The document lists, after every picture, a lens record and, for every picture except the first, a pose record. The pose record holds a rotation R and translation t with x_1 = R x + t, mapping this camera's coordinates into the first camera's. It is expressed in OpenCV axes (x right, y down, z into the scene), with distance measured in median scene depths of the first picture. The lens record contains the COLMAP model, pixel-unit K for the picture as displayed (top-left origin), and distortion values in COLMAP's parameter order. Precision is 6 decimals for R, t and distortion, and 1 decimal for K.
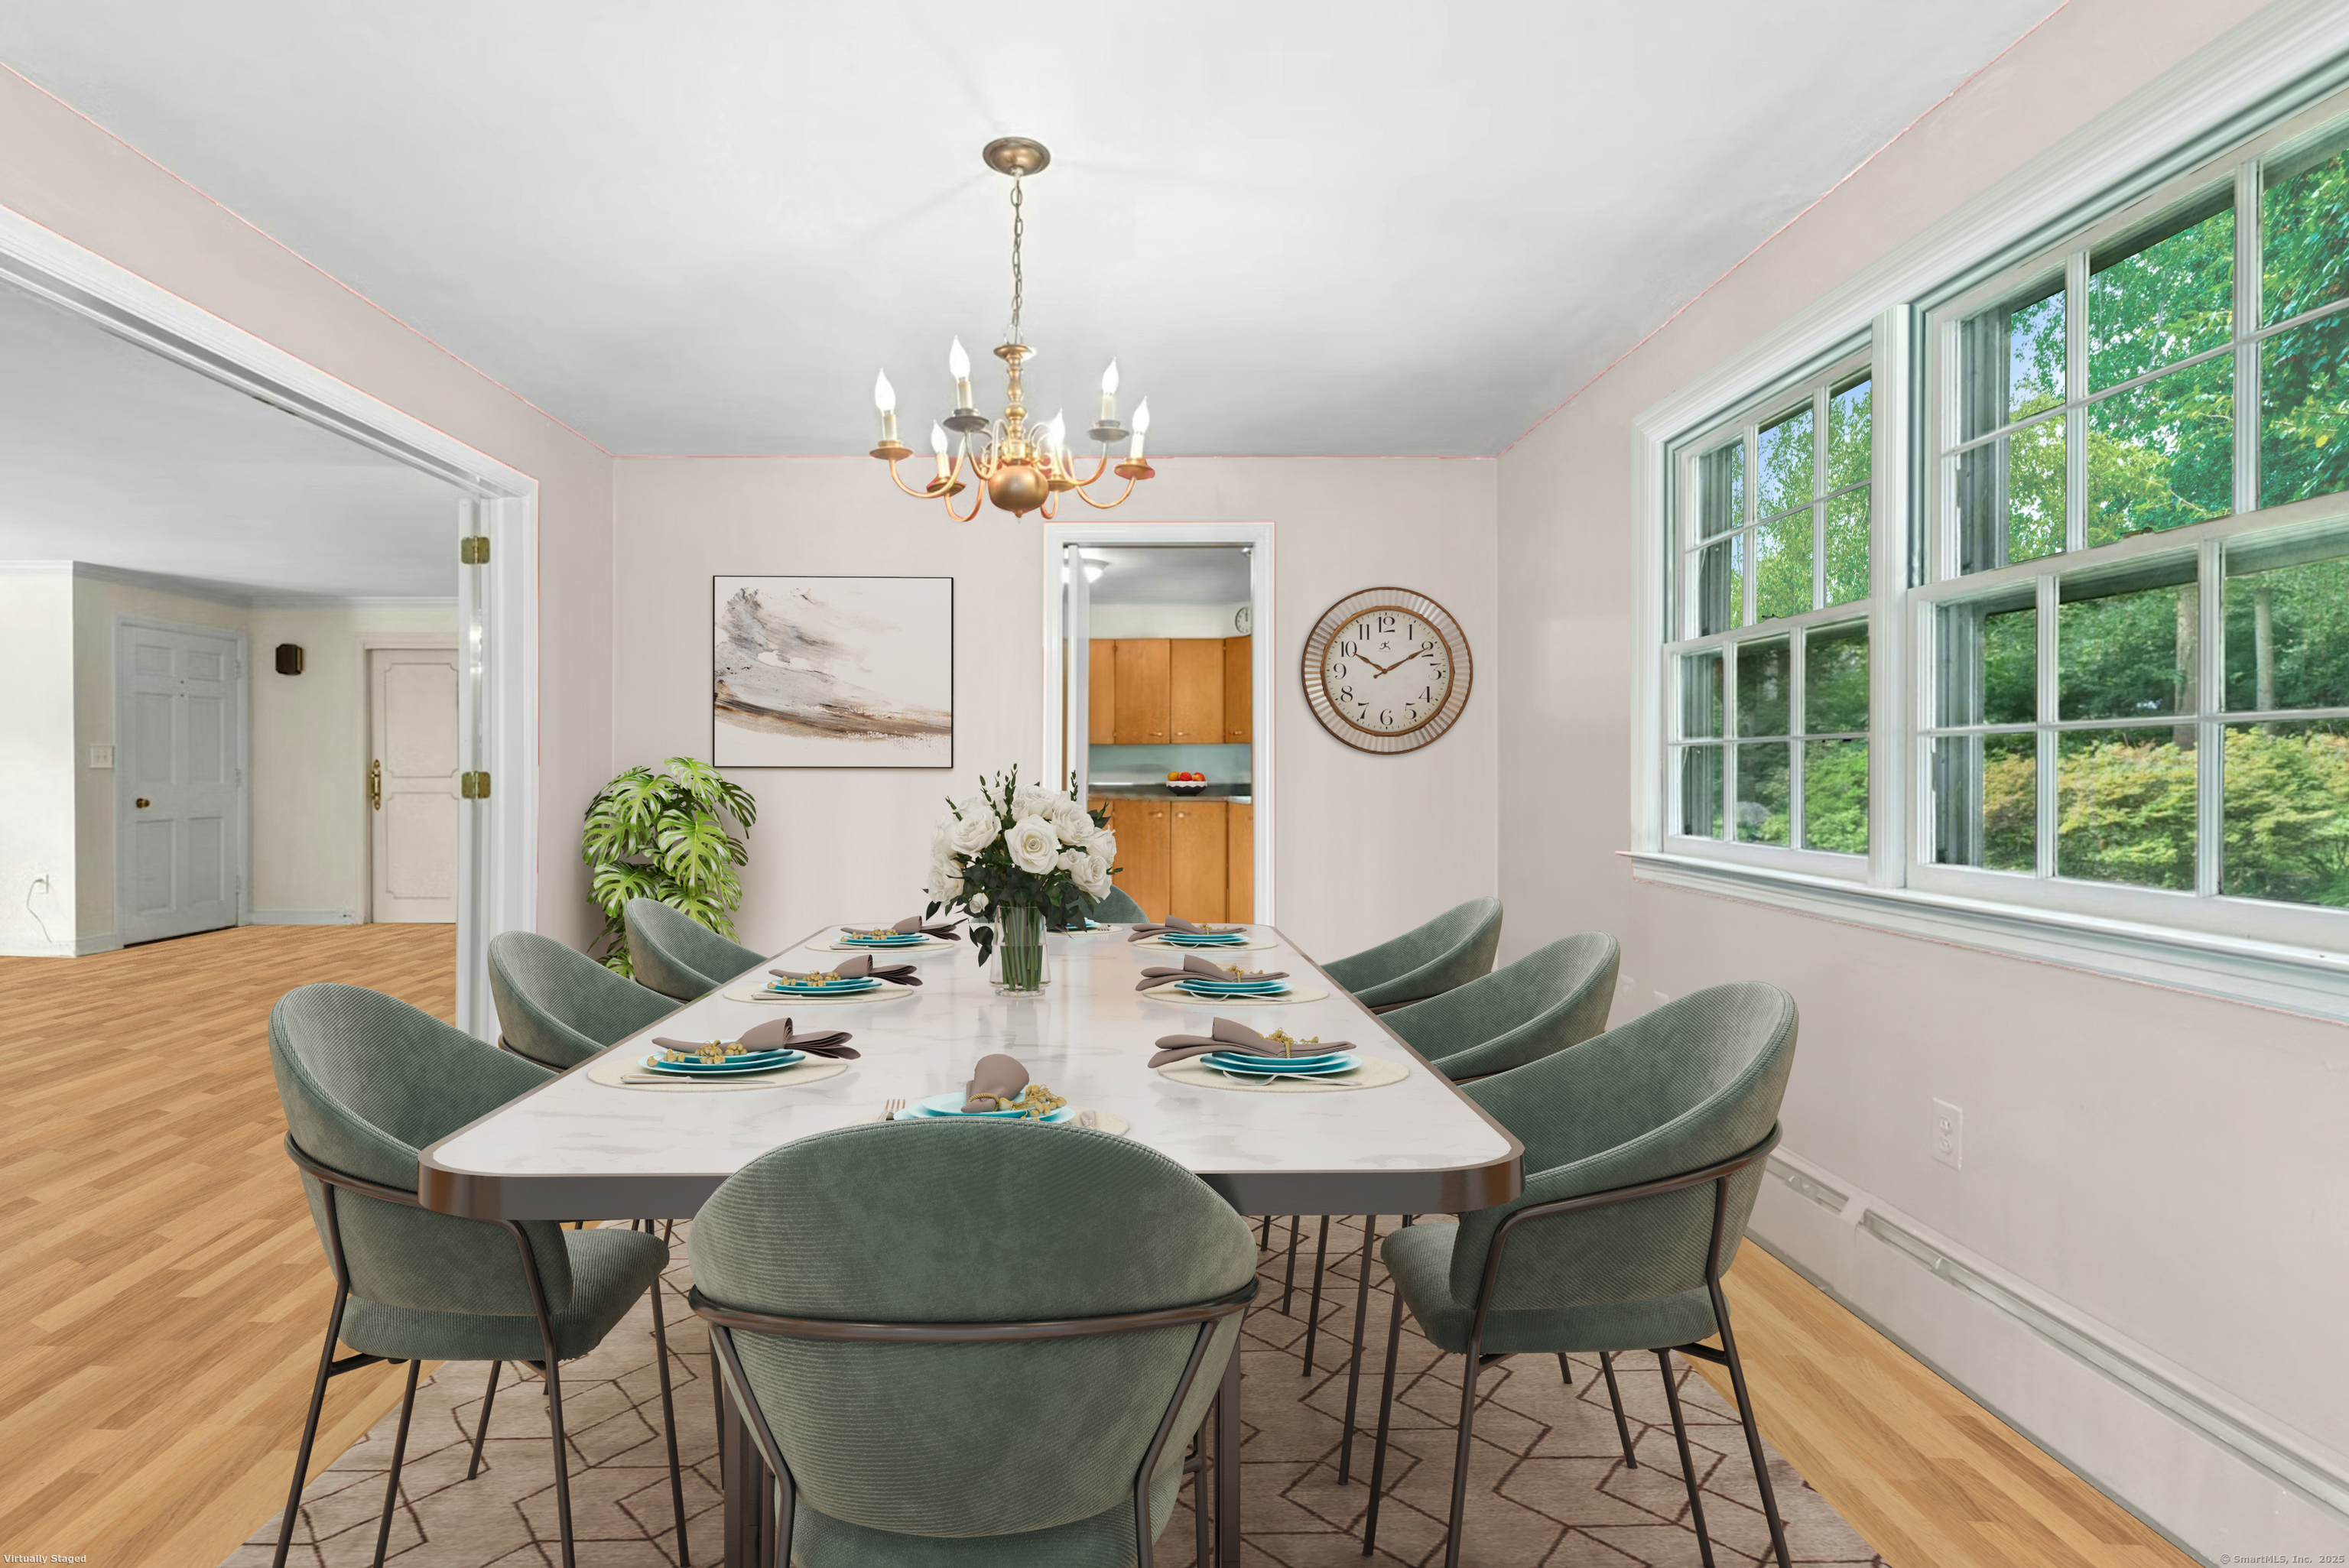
lens RADIAL K [[1132.6, 0, 1161.4], [0, 1132.6, 772.1], [0, 0, 1]] dist [-0.002071, -0.000507]
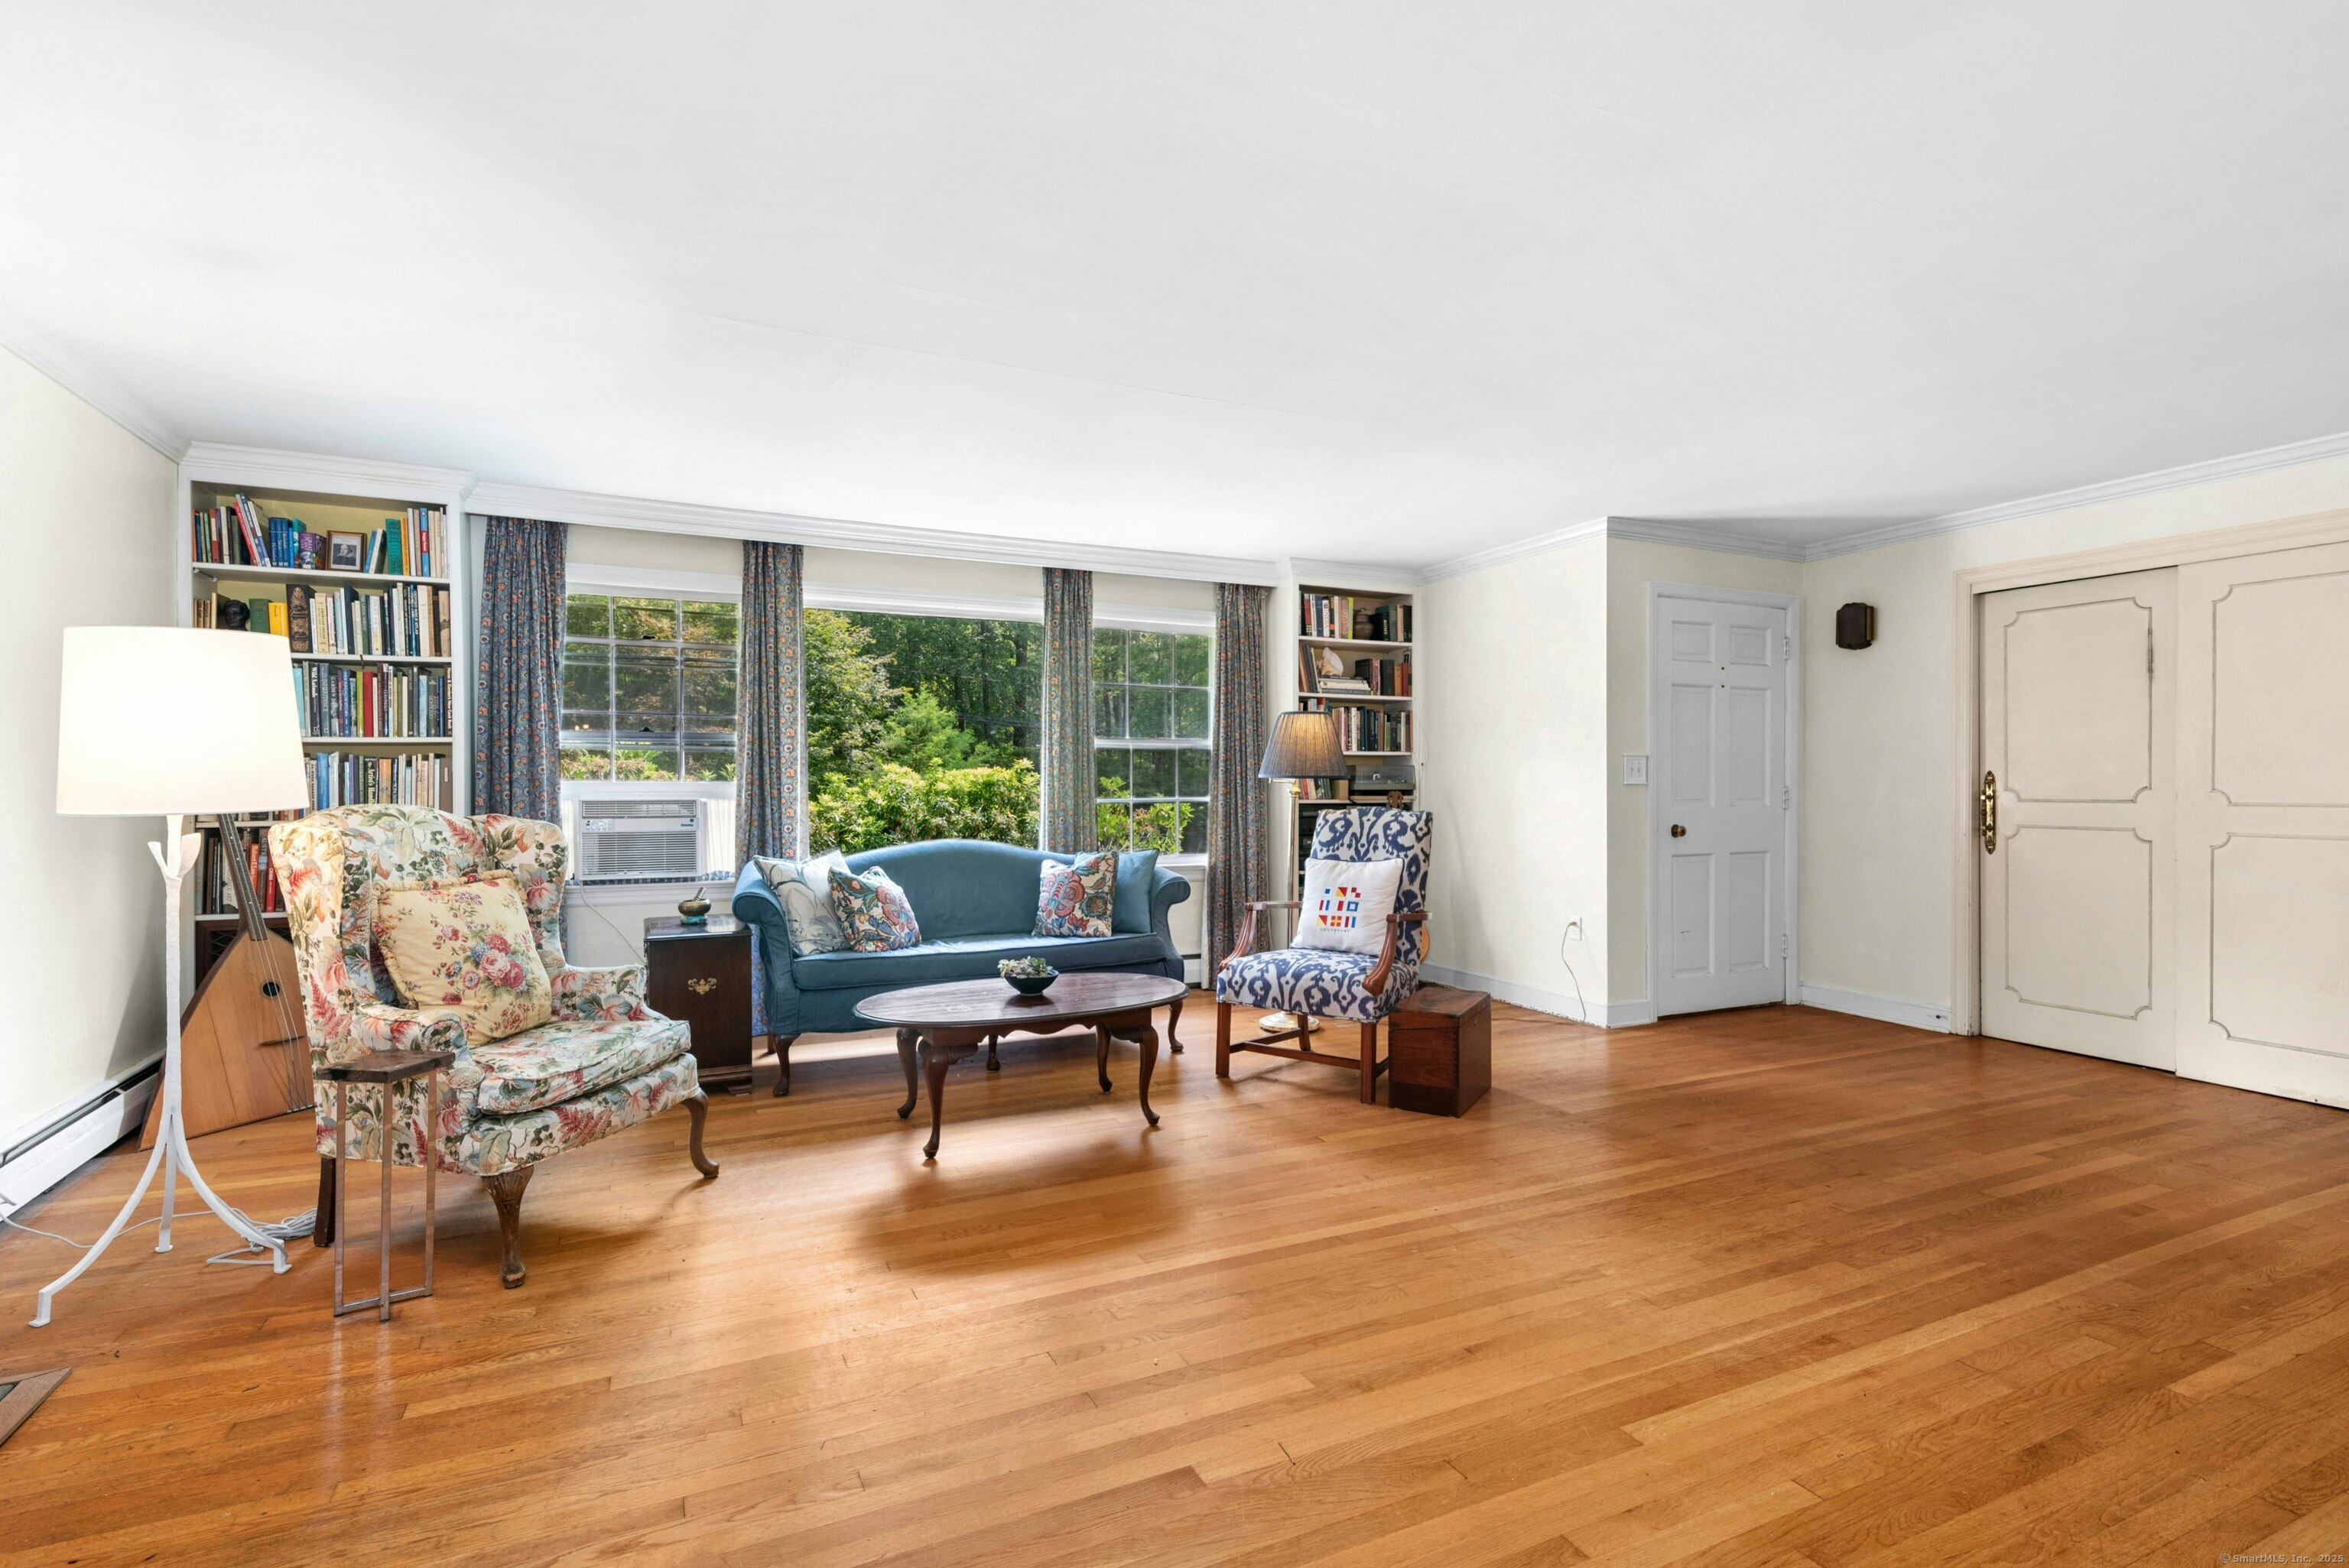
lens RADIAL K [[1132.6, 0, 1164.4], [0, 1132.6, 789.9], [0, 0, 1]] dist [-0.002071, -0.000507]
pose [[0.404490, 0.003977, -0.914534, -0.323735], [-0.006518, 0.999978, 0.001466, 0.000892], [0.914519, 0.005368, 0.404507, 0.352860]]
